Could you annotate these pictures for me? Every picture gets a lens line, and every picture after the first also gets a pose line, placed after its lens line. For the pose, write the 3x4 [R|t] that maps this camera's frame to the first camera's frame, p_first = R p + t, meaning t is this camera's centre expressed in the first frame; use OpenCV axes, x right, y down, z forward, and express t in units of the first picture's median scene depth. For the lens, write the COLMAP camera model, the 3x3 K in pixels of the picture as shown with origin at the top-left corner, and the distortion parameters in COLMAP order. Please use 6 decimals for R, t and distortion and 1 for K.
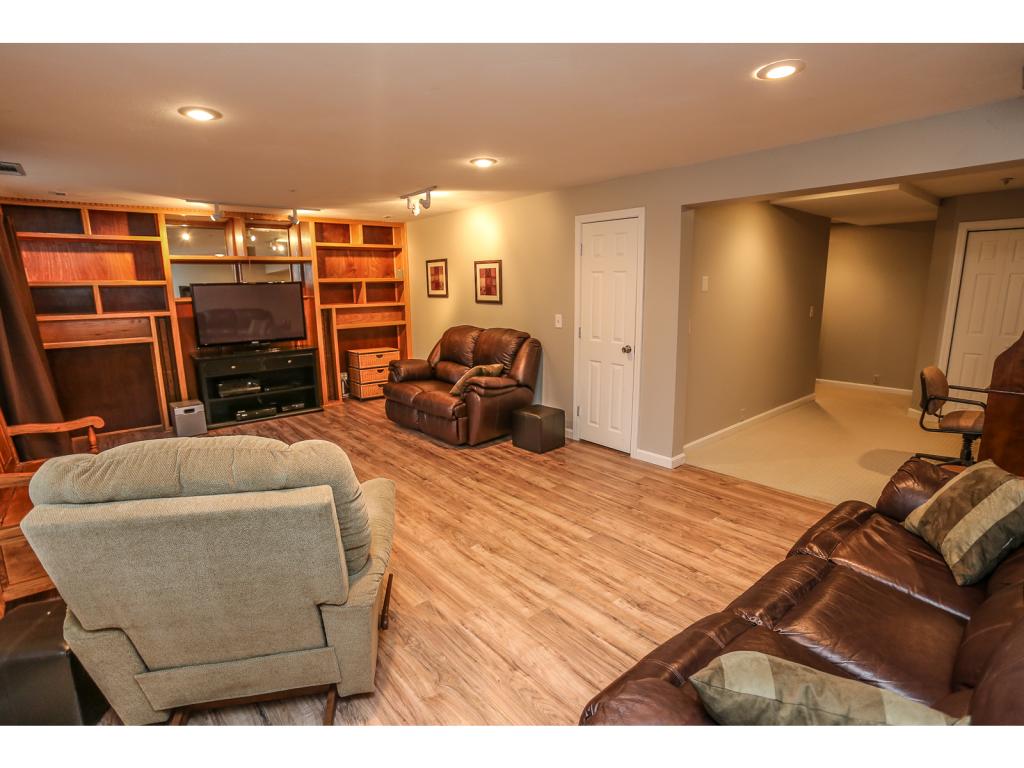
lens RADIAL K [[502.4, 0, 513.6], [0, 502.4, 383.7], [0, 0, 1]] dist [-0.077349, 0.025824]
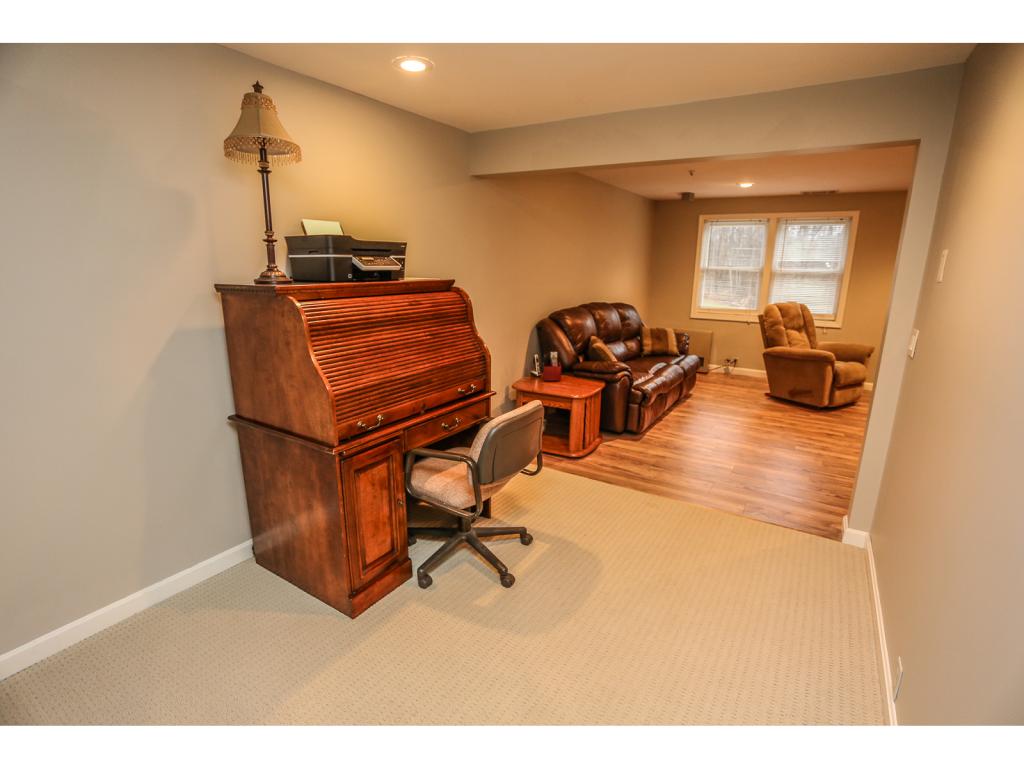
lens RADIAL K [[502.4, 0, 513.6], [0, 502.4, 383.7], [0, 0, 1]] dist [-0.077349, 0.025824]
pose [[-0.953511, 0.070532, -0.292988, 0.886496], [-0.056664, 0.912923, 0.404180, -0.252329], [0.295983, 0.401992, -0.866485, 1.283388]]
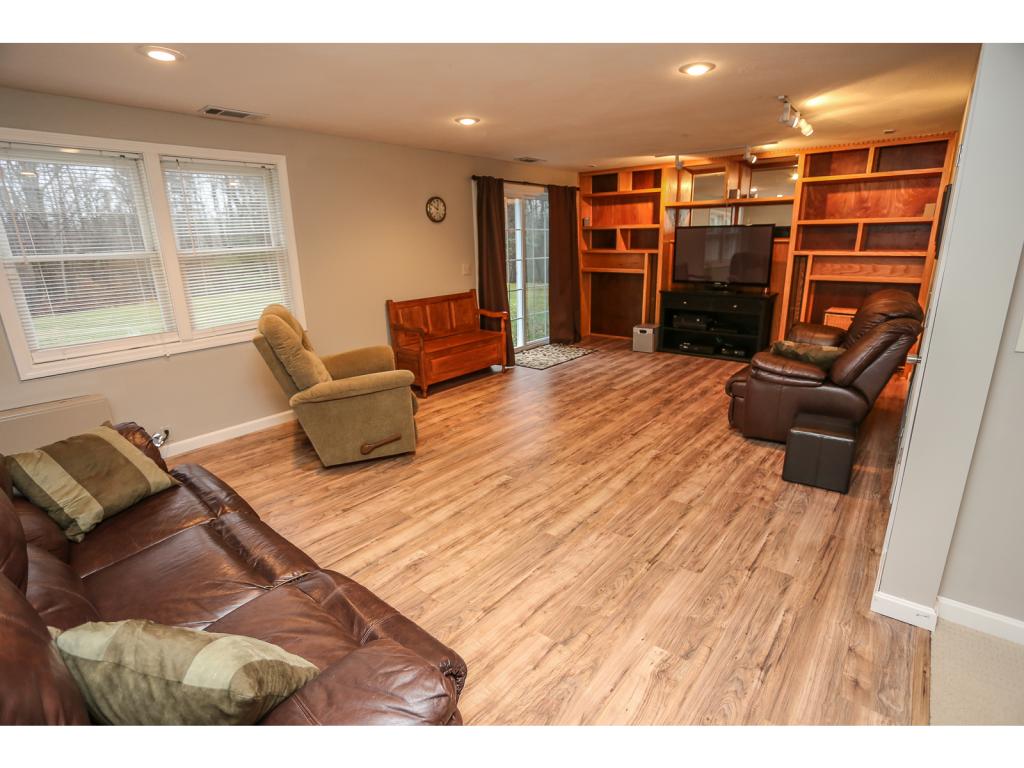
lens RADIAL K [[502.4, 0, 513.6], [0, 502.4, 383.7], [0, 0, 1]] dist [-0.077349, 0.025824]
pose [[0.179324, 0.277223, -0.943923, 0.596292], [-0.160818, 0.954830, 0.249874, -0.096730], [0.970557, 0.106991, 0.215806, 0.491431]]
